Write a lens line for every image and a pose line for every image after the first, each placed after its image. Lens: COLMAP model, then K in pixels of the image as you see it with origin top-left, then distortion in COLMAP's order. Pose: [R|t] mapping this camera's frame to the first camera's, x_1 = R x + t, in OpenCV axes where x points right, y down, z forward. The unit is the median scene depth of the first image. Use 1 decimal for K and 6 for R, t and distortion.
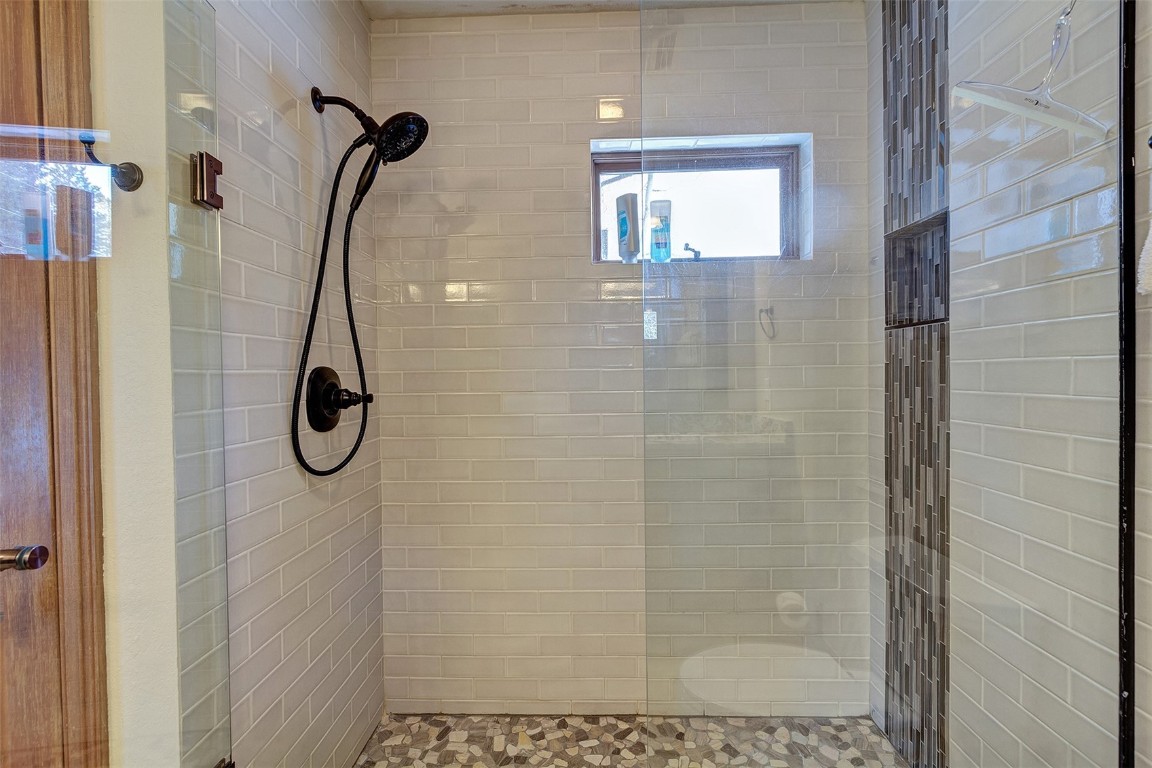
lens RADIAL K [[536.7, 0, 575.4], [0, 536.7, 381.1], [0, 0, 1]] dist [0.003831, -0.000732]
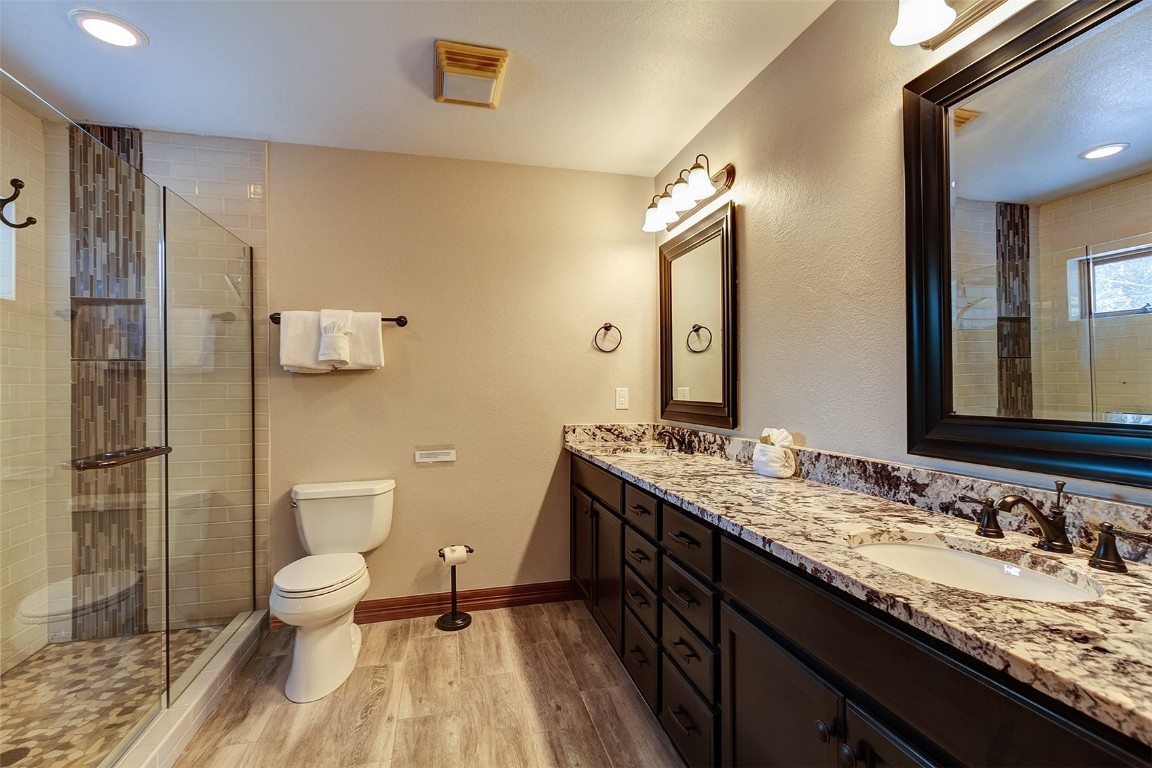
lens RADIAL K [[536.7, 0, 572.8], [0, 536.7, 381.9], [0, 0, 1]] dist [0.003831, -0.000732]
pose [[-0.259674, 0.013122, 0.965607, -1.293467], [0.029096, 0.999560, -0.005758, 0.010105], [-0.965258, 0.026600, -0.259942, 0.065669]]
